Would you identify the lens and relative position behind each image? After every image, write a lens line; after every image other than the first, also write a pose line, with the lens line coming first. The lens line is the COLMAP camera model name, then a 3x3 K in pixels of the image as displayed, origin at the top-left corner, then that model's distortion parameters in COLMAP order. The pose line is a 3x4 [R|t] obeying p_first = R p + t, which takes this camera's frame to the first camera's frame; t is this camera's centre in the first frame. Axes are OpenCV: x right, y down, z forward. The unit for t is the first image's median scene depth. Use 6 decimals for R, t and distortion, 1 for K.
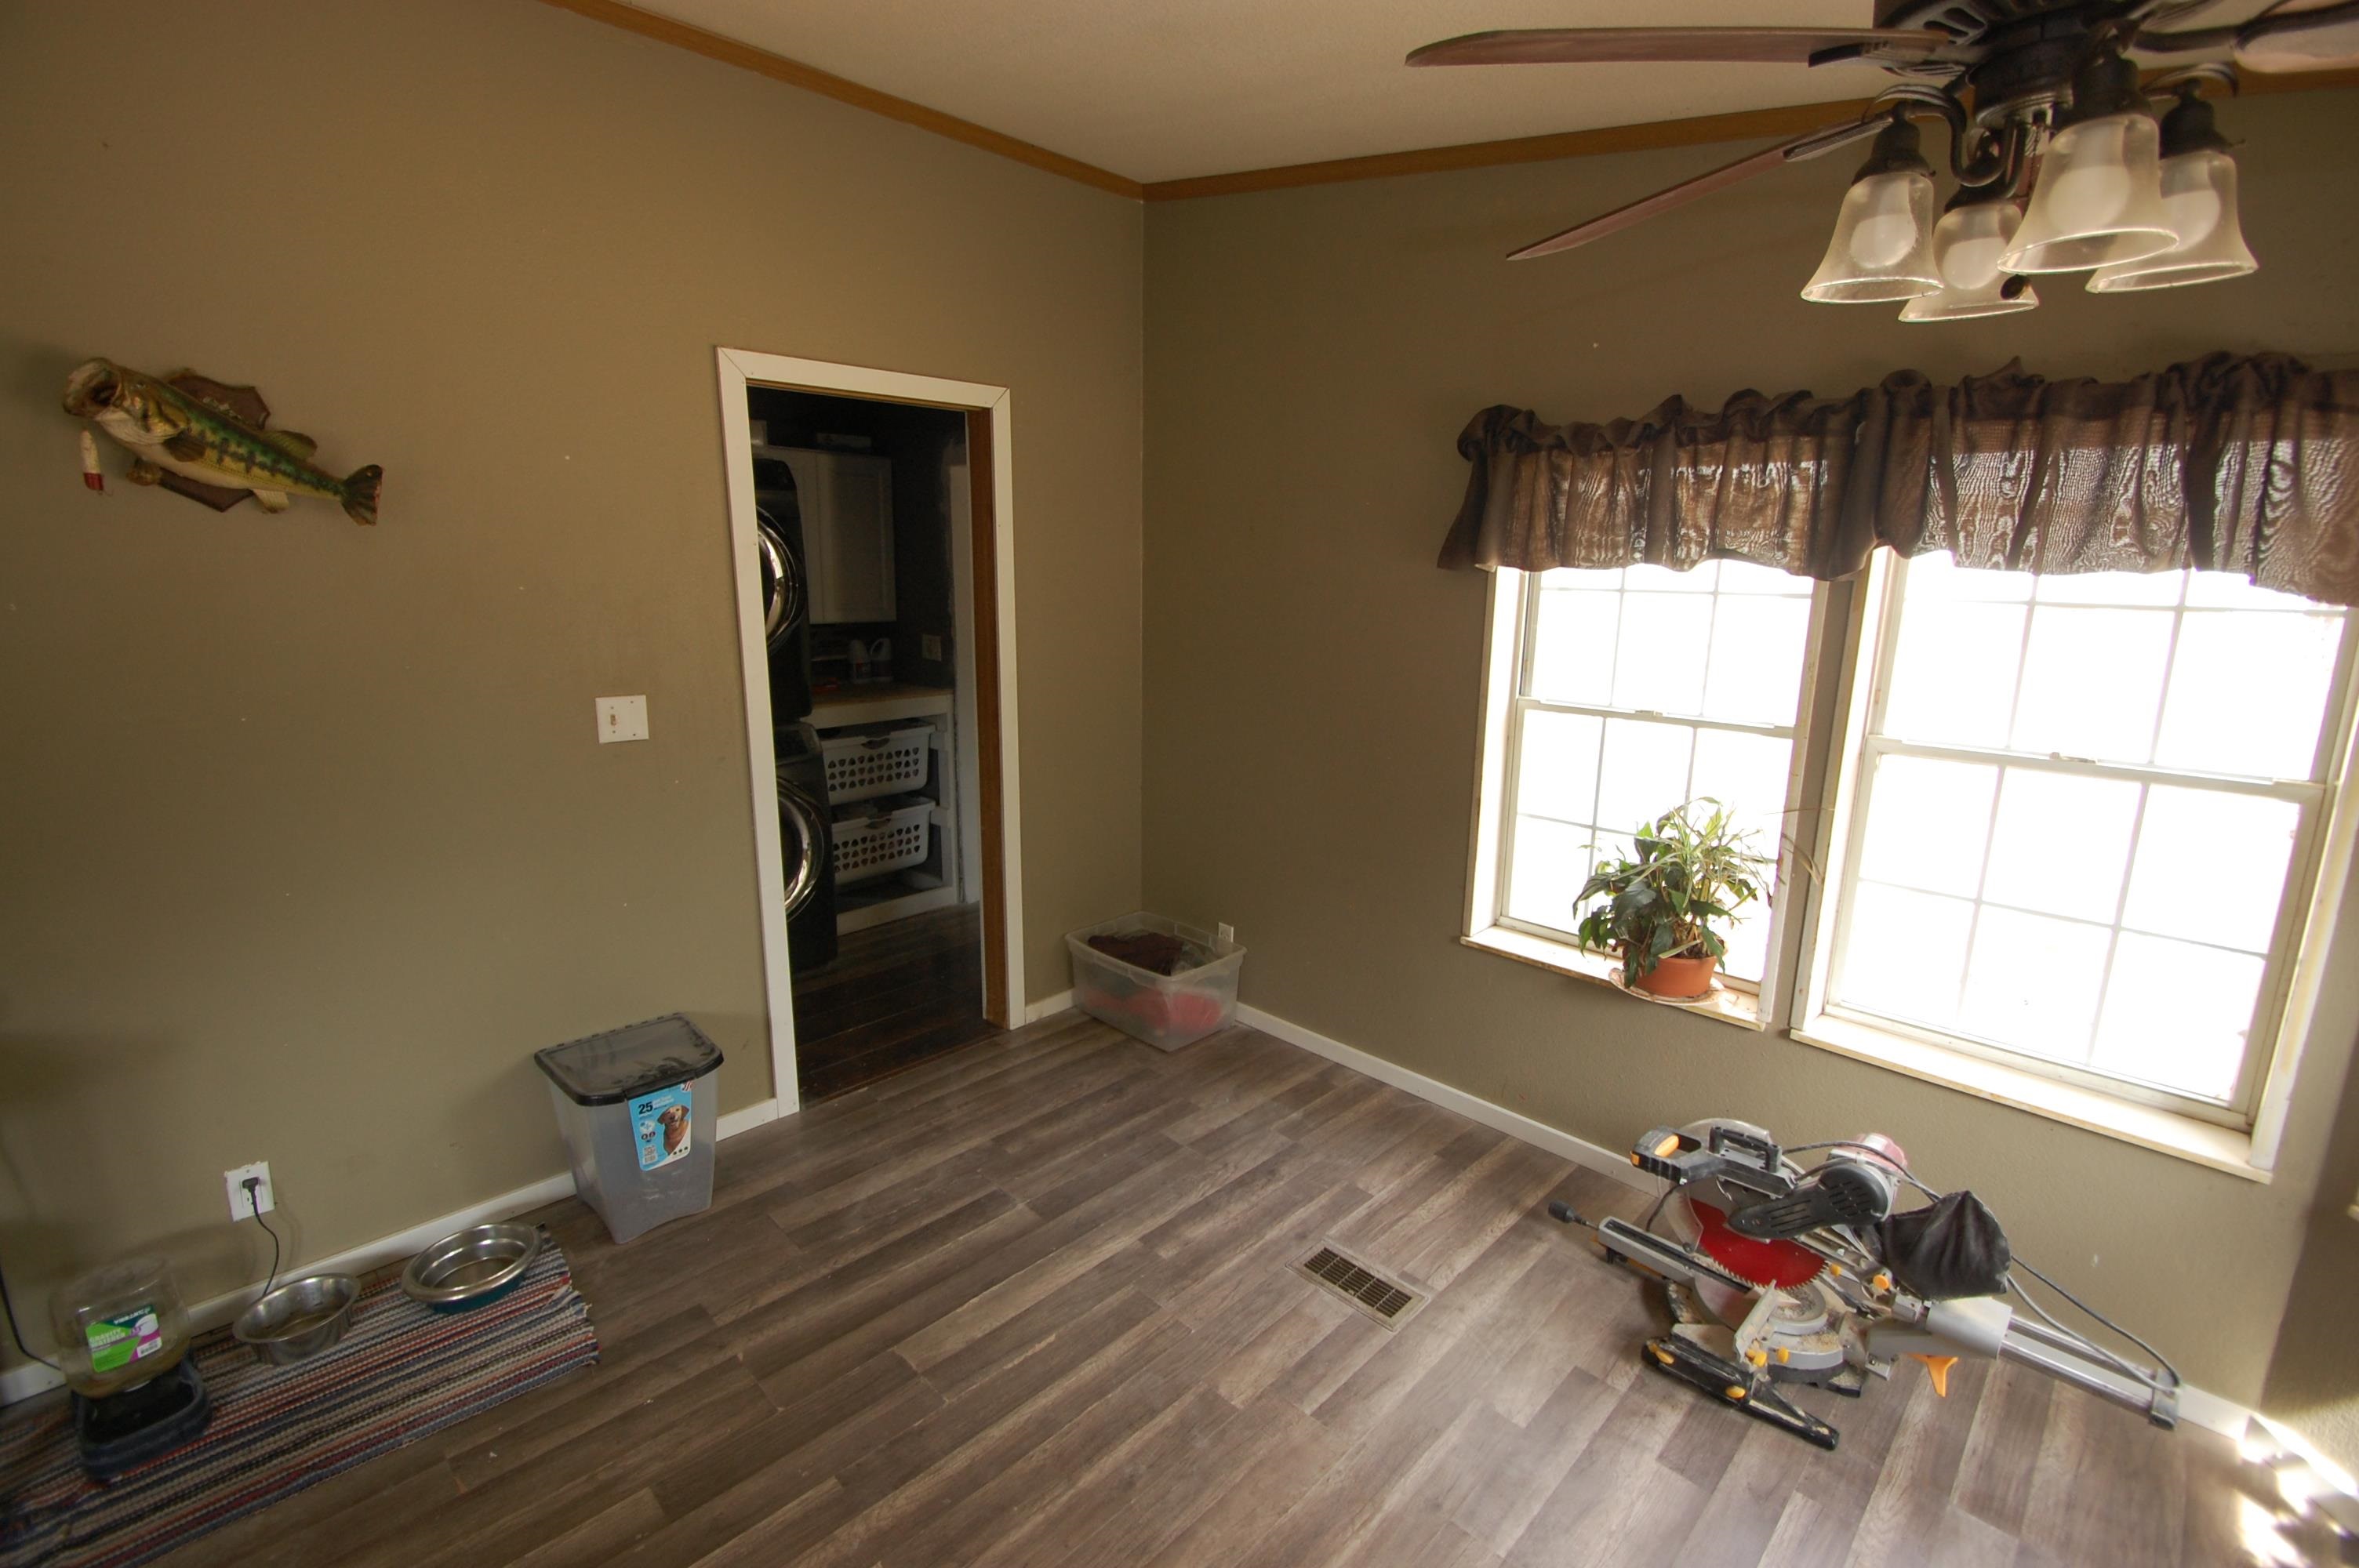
lens RADIAL K [[1025.4, 0, 1179.5], [0, 1025.4, 784.0], [0, 0, 1]] dist [0.000807, 0.000096]
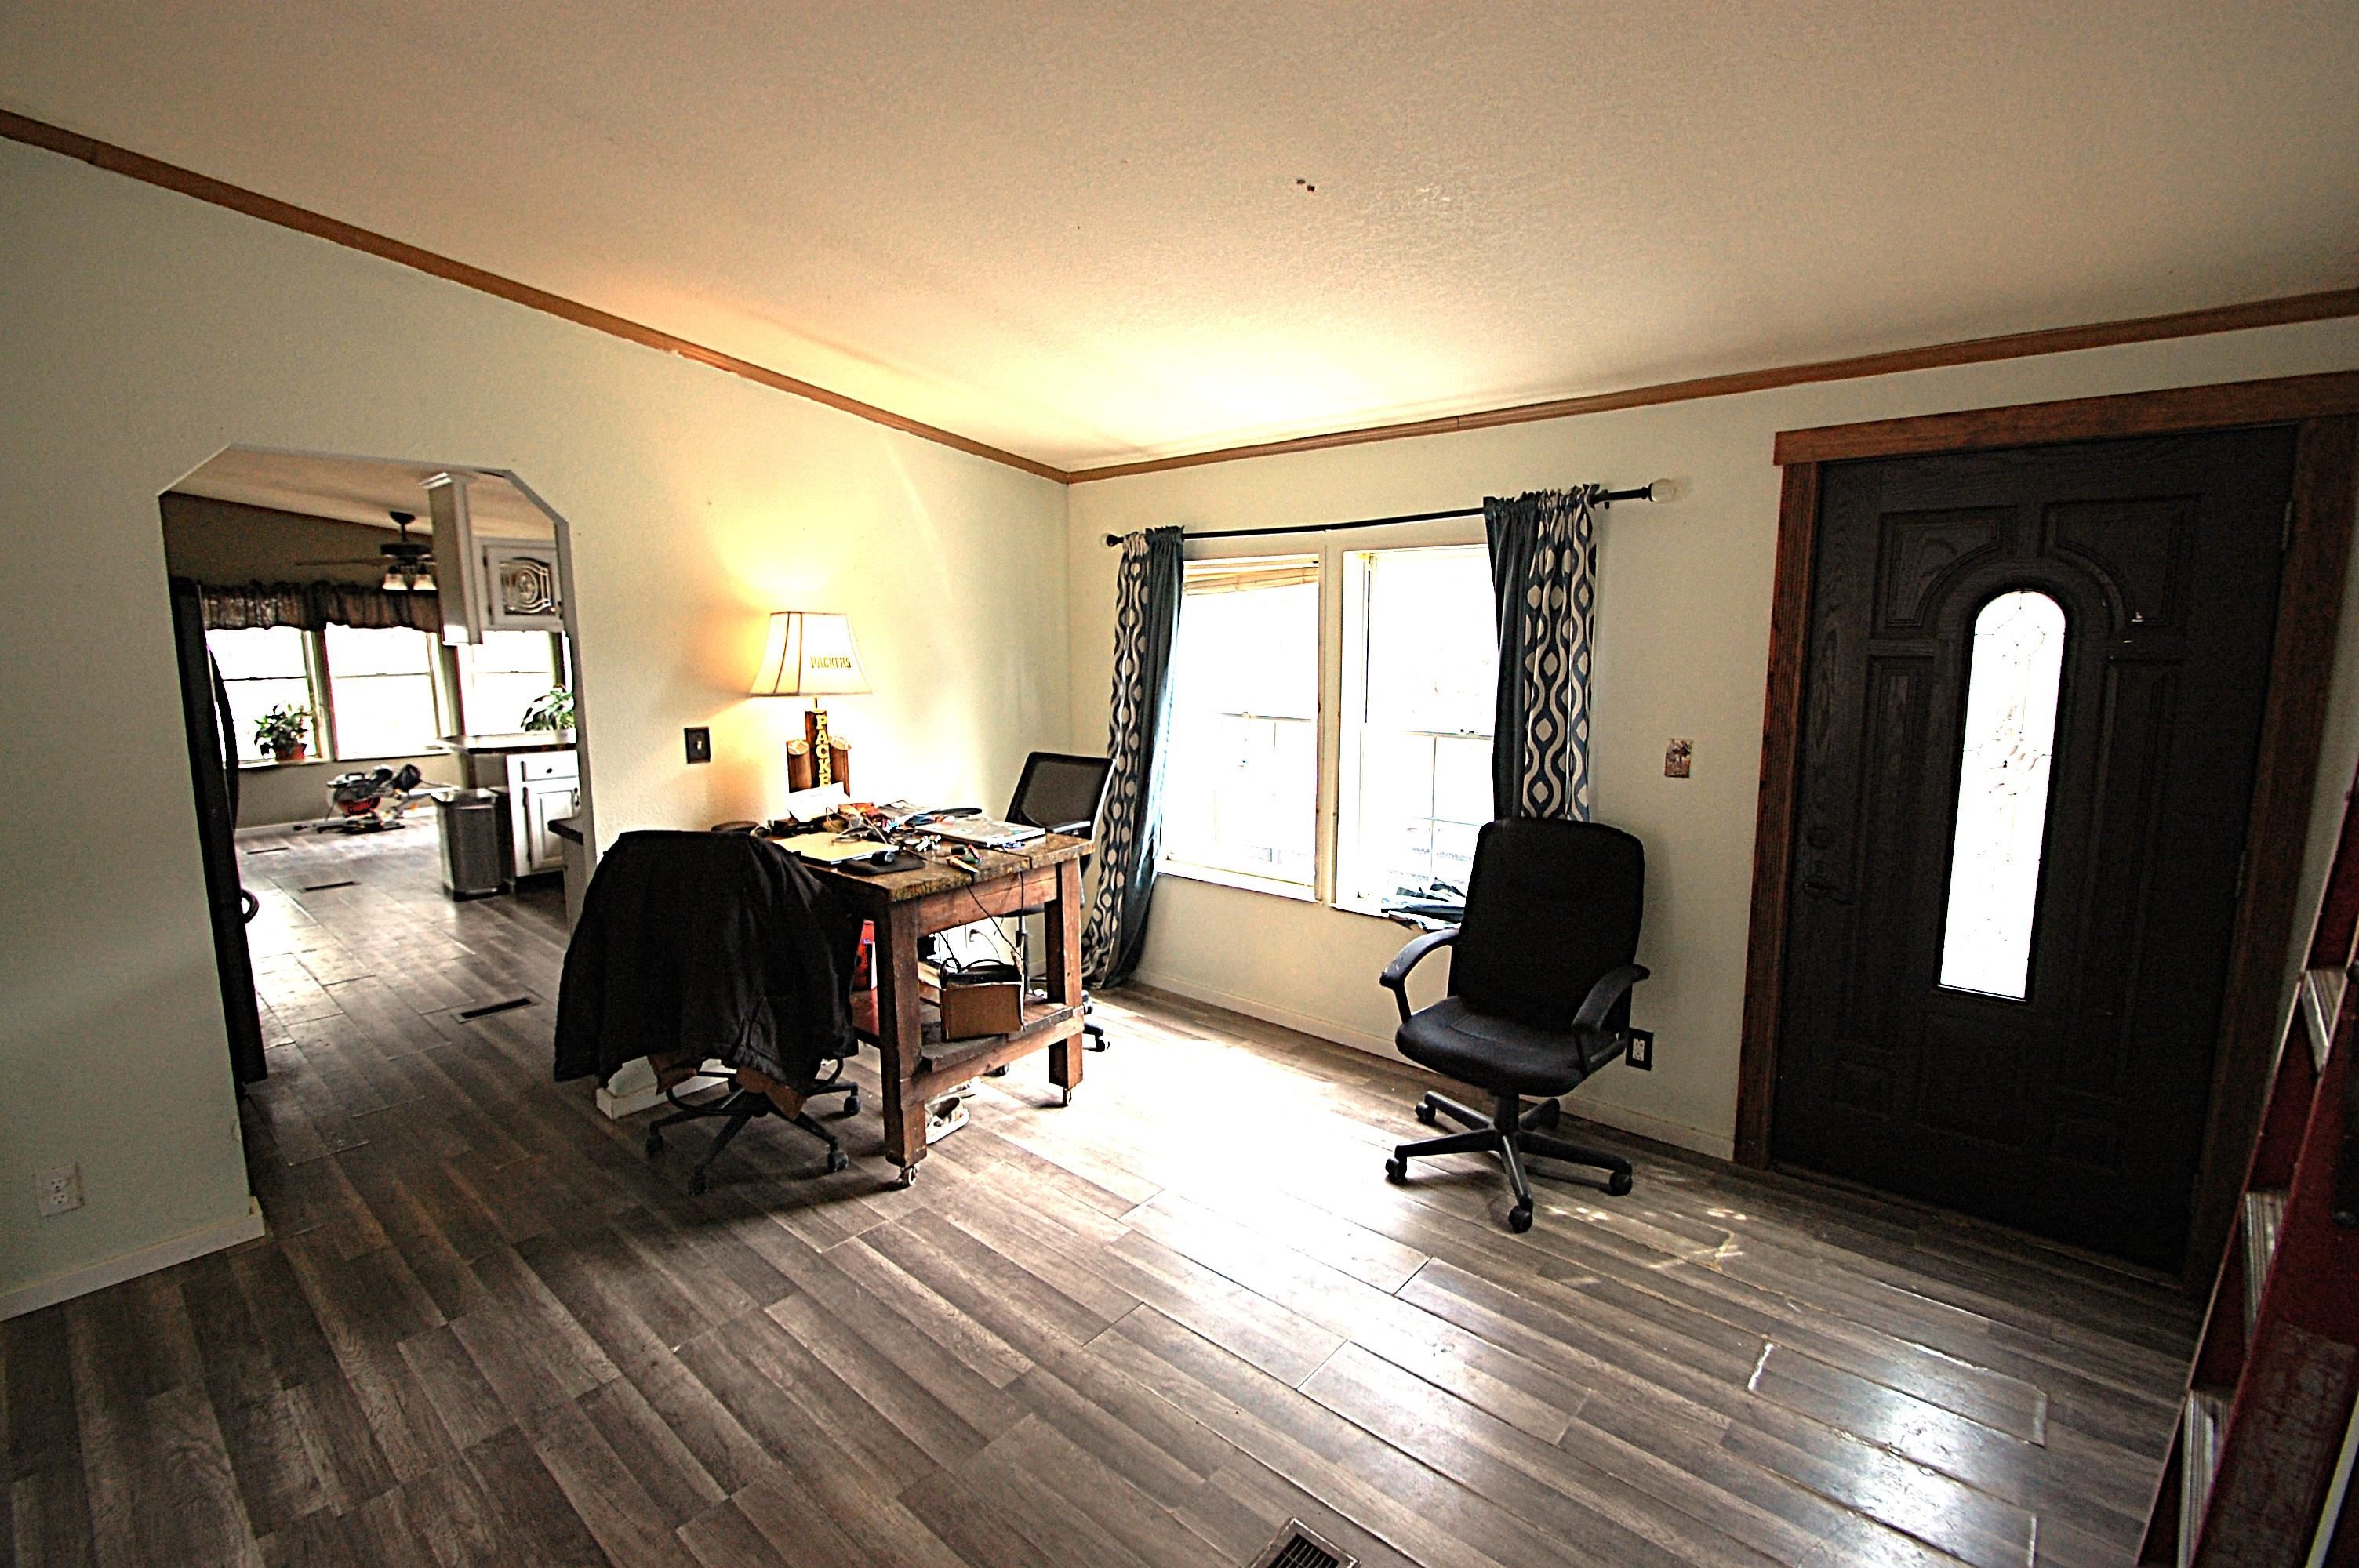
lens RADIAL K [[1110.4, 0, 1179.5], [0, 1110.4, 784.0], [0, 0, 1]] dist [-0.000447, -0.000069]
pose [[-0.040934, -0.145502, 0.988511, -3.380369], [0.206608, 0.966725, 0.150851, 0.353838], [-0.977567, 0.210409, -0.009510, -1.818667]]
